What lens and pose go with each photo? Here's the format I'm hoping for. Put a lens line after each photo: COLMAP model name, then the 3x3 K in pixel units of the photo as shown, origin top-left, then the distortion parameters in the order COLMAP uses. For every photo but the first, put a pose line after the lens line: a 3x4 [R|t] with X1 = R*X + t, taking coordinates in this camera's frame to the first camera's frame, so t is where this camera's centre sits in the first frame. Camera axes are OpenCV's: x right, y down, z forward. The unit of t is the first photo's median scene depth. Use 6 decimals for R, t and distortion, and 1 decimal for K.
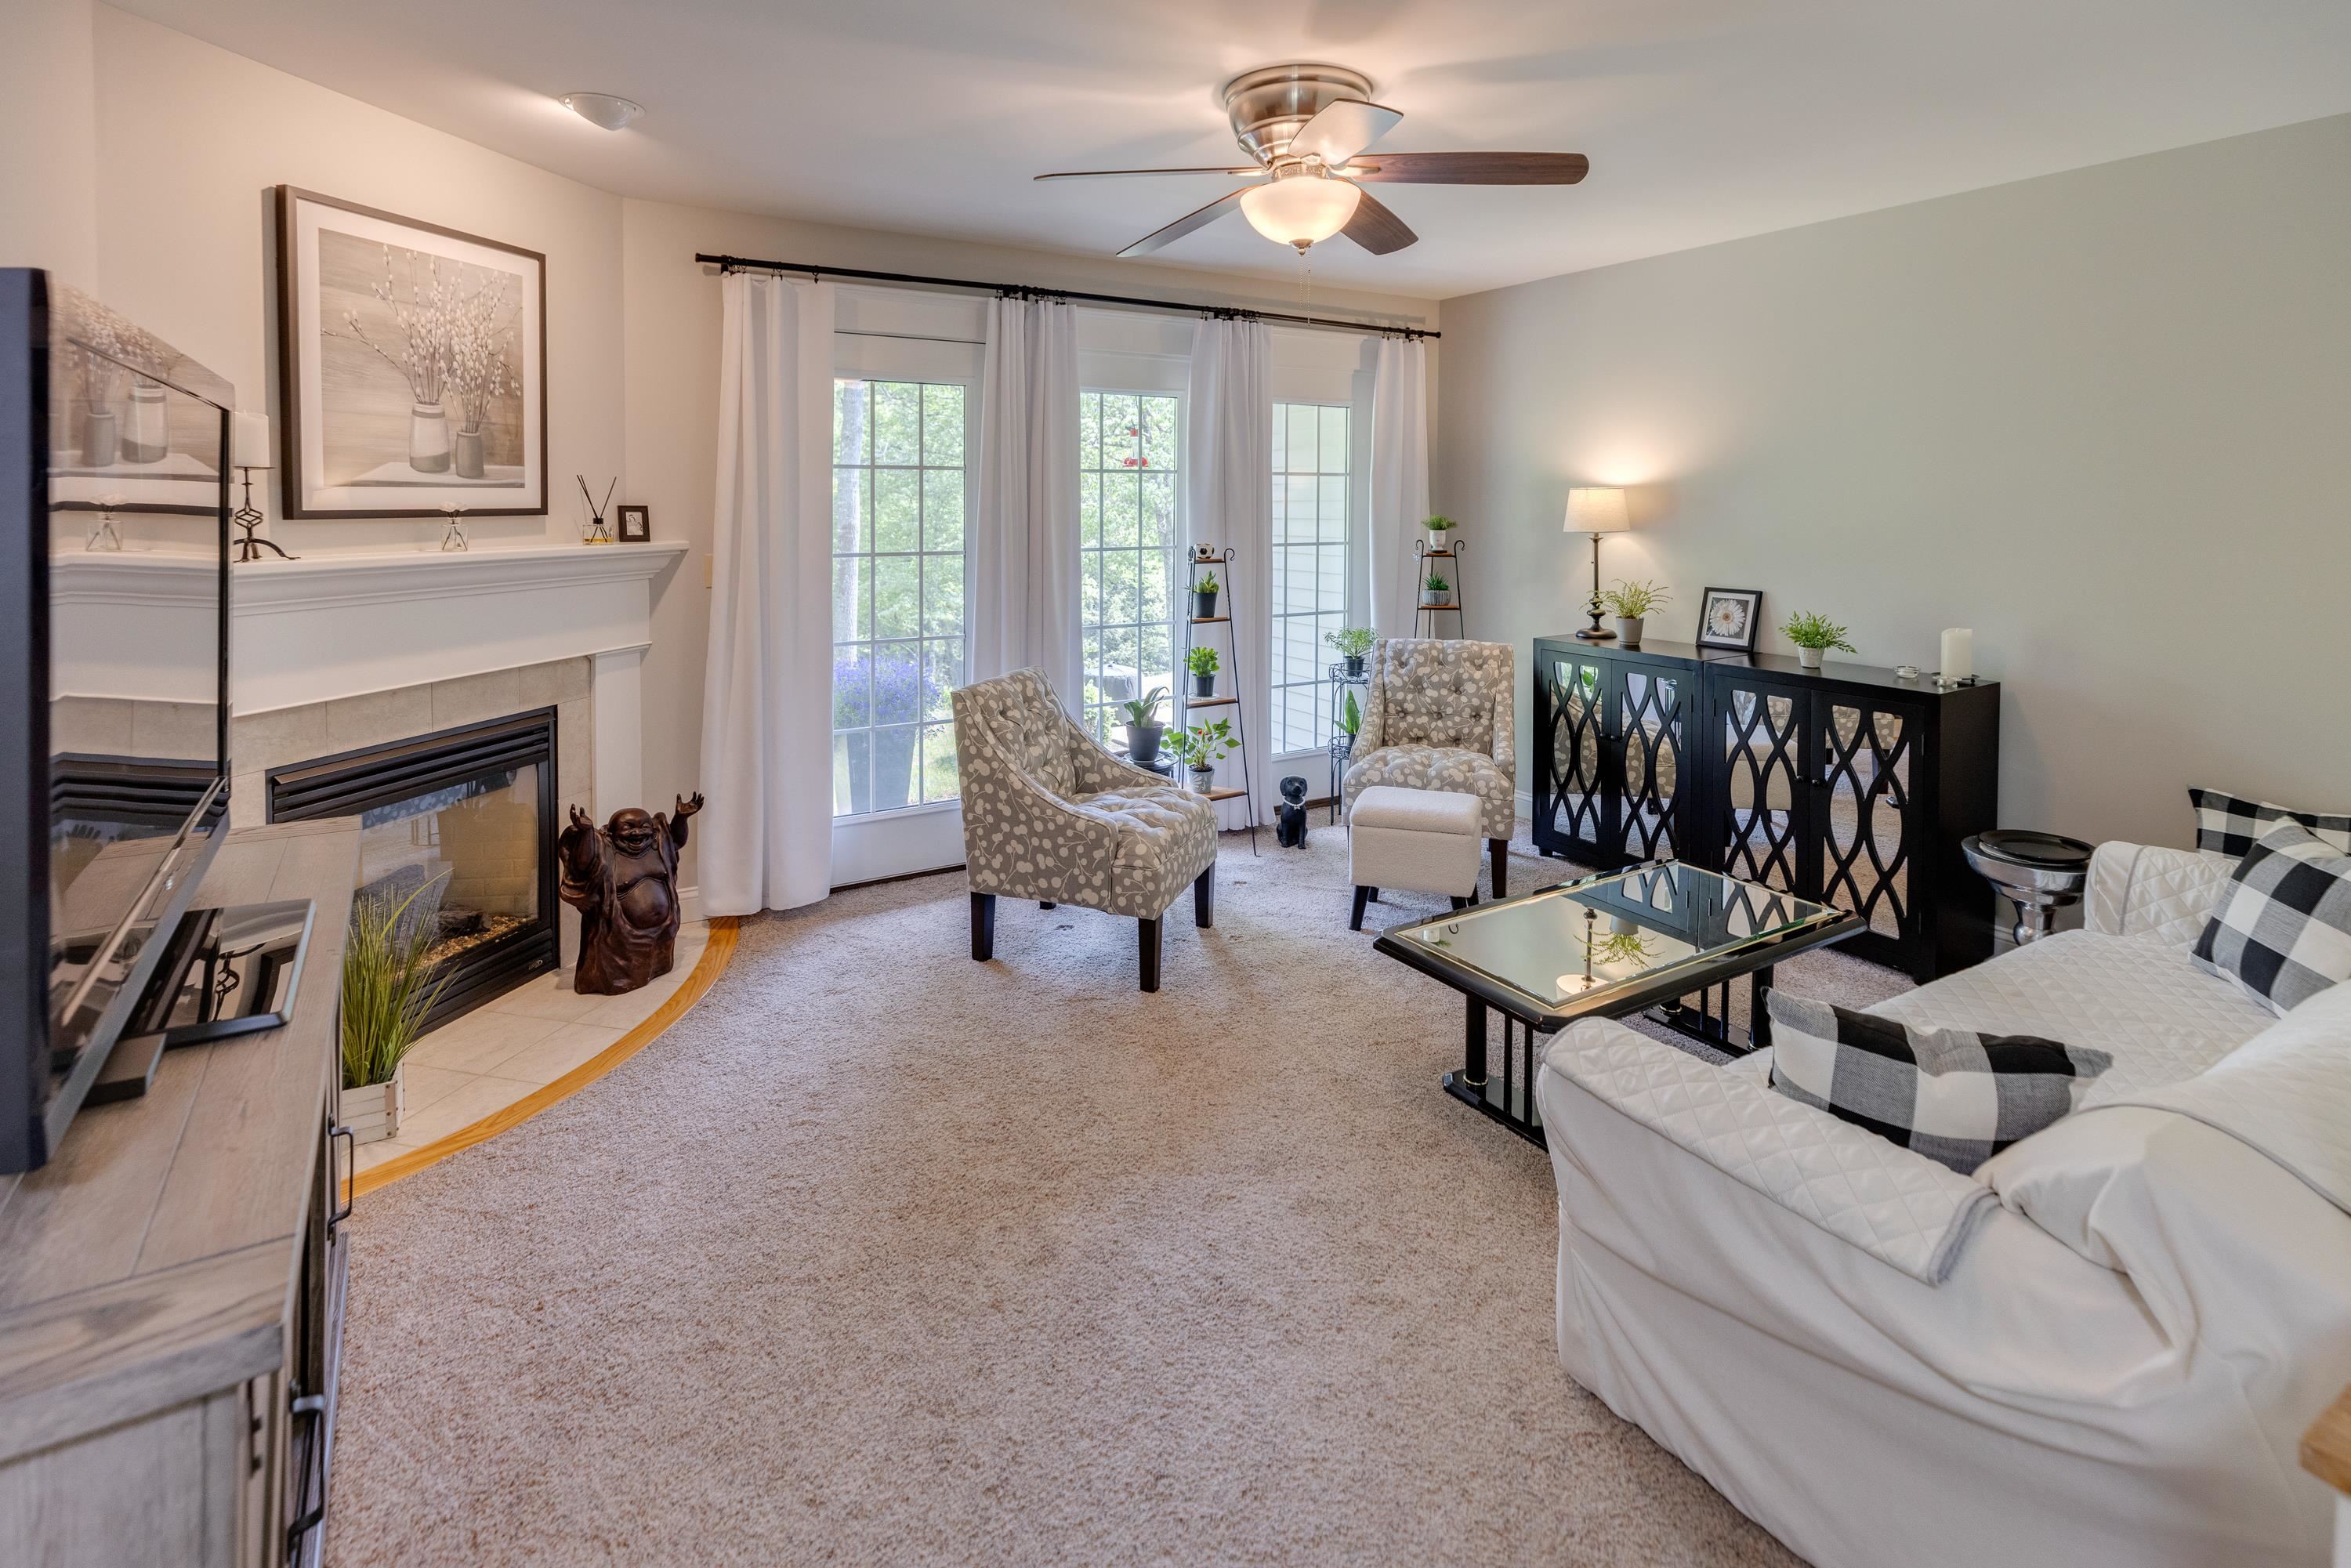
lens RADIAL K [[1140.5, 0, 1167.0], [0, 1140.5, 541.1], [0, 0, 1]] dist [0.003812, -0.000080]
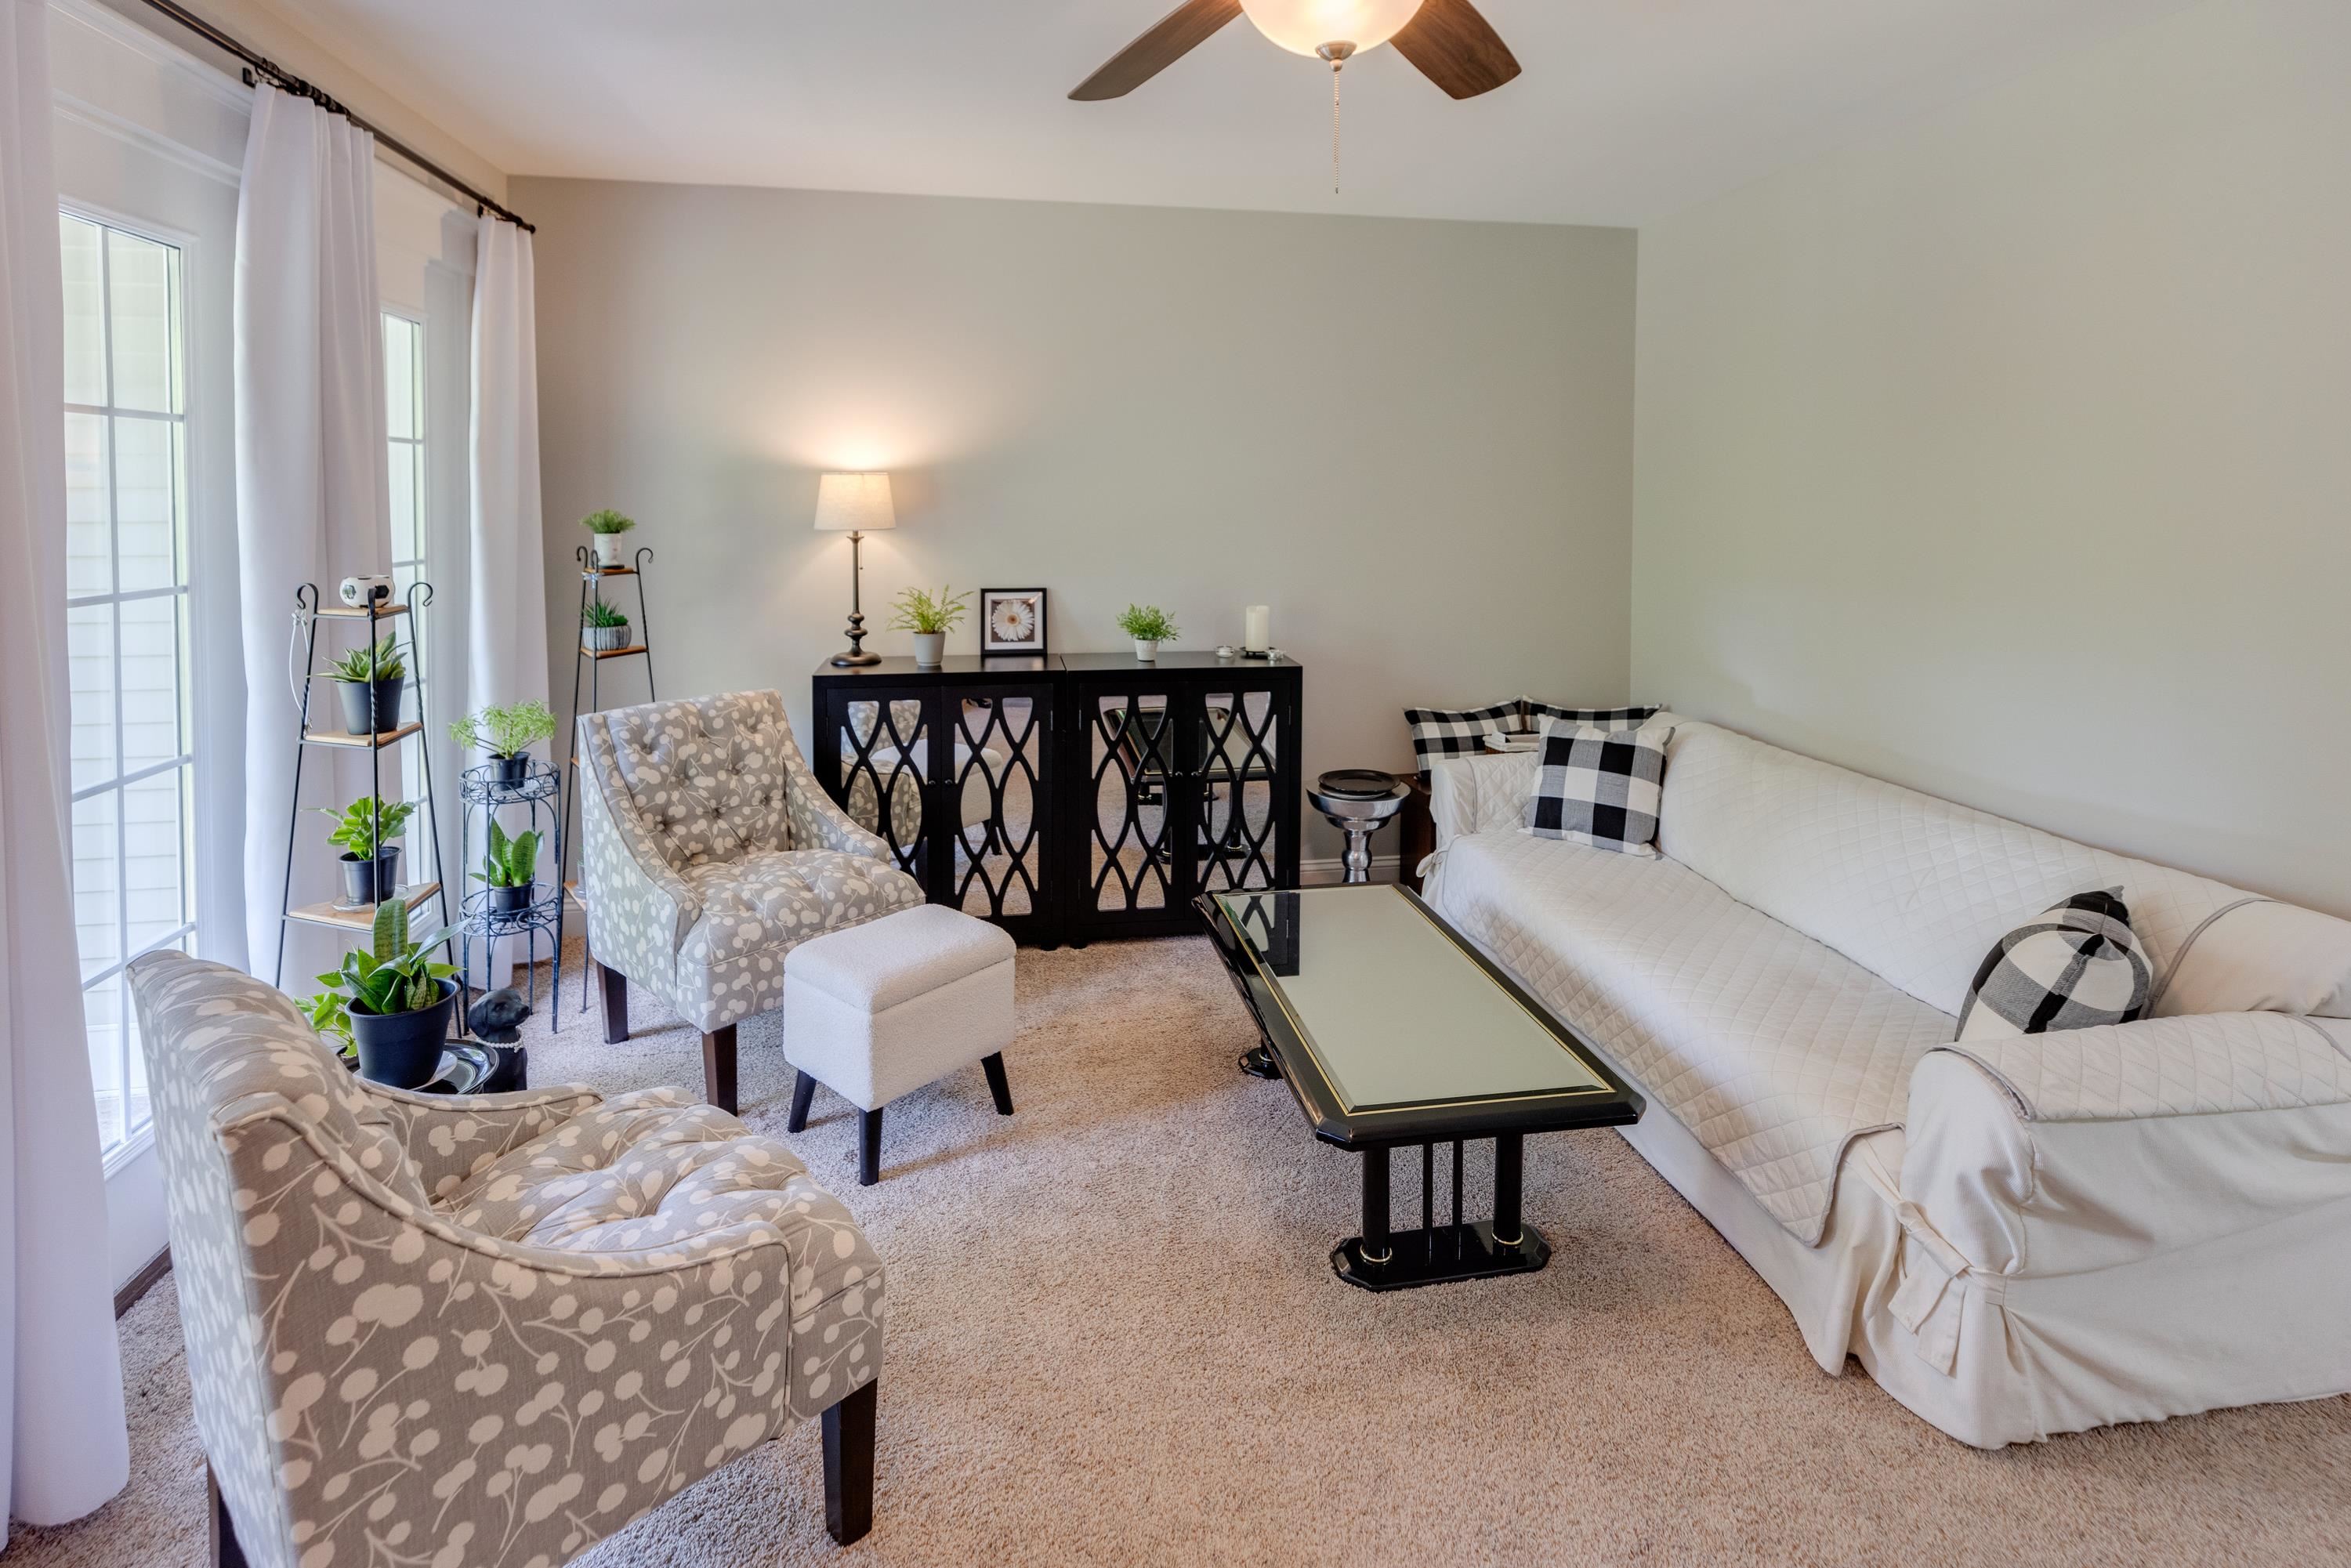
lens RADIAL K [[1152.0, 0, 1203.8], [0, 1152.0, 530.1], [0, 0, 1]] dist [0.001027, -0.000504]
pose [[0.339963, -0.025409, 0.940095, -0.365207], [0.027352, 0.999479, 0.017123, -0.018574], [-0.940041, 0.019892, 0.340481, 0.635930]]
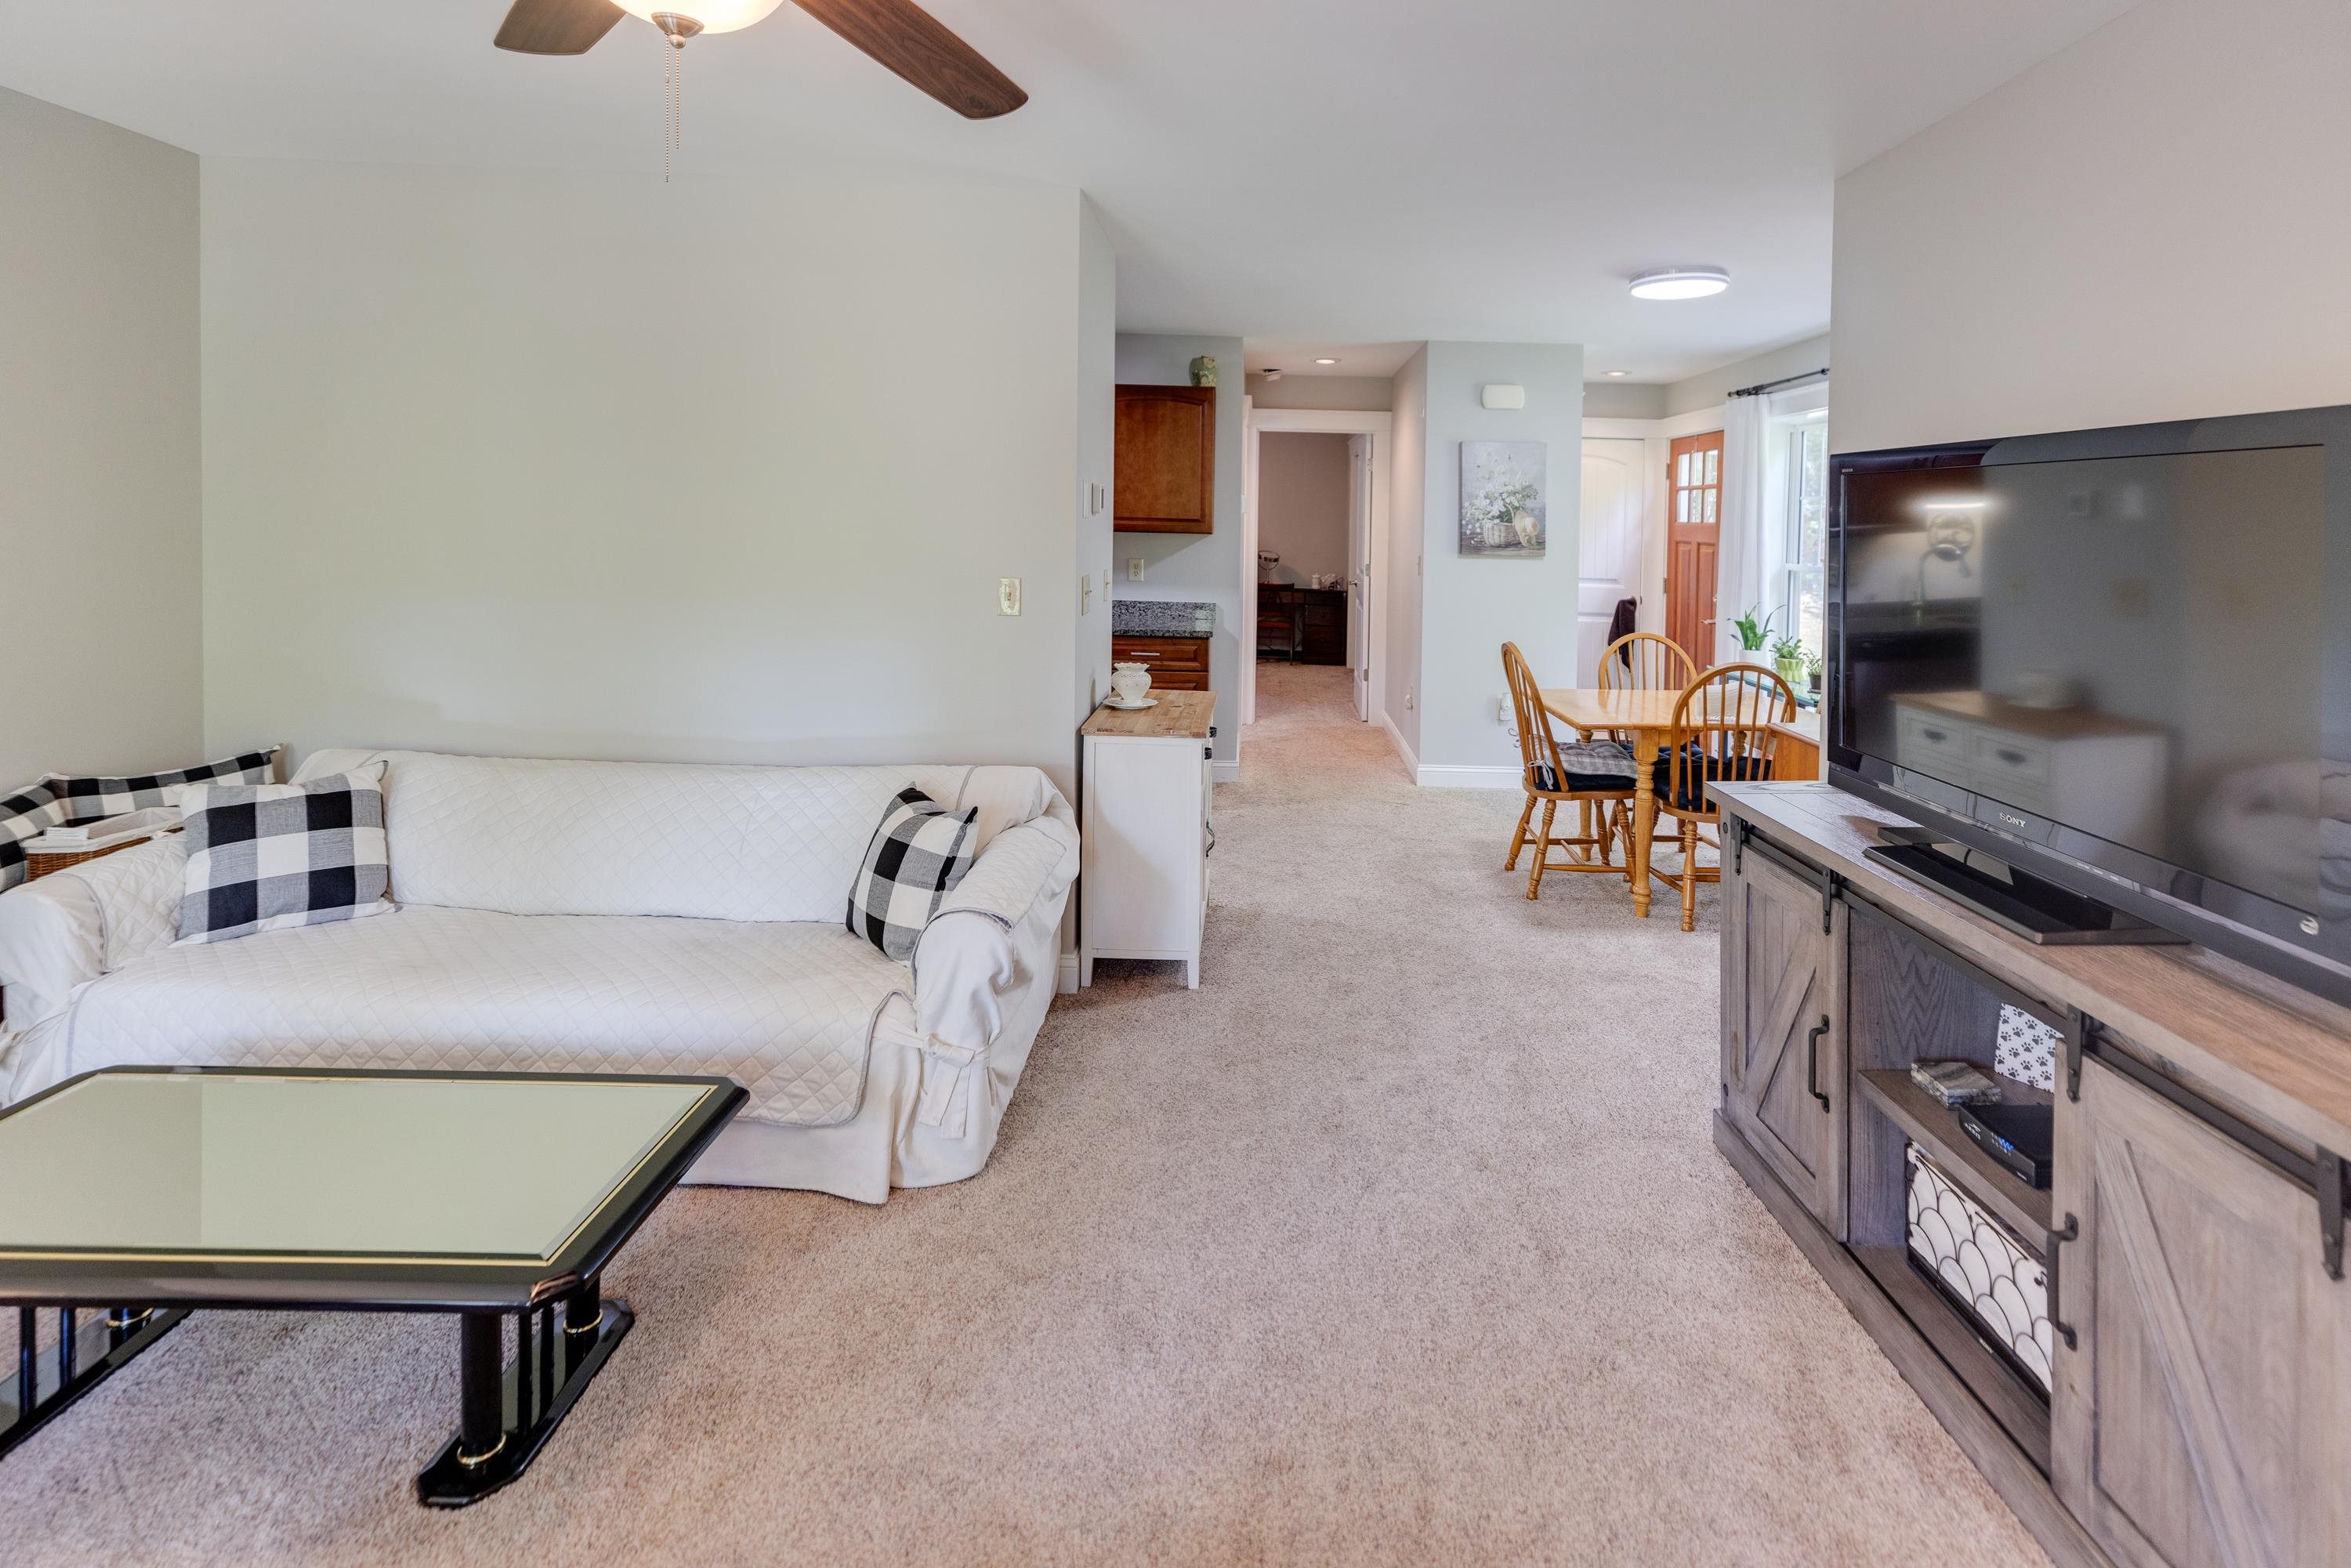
lens RADIAL K [[1152.0, 0, 1203.8], [0, 1152.0, 530.1], [0, 0, 1]] dist [0.001027, -0.000504]
pose [[-0.864429, -0.033621, 0.501630, -0.272825], [-0.014976, 0.999041, 0.041150, -0.039405], [-0.502532, 0.028059, -0.864103, 1.017913]]
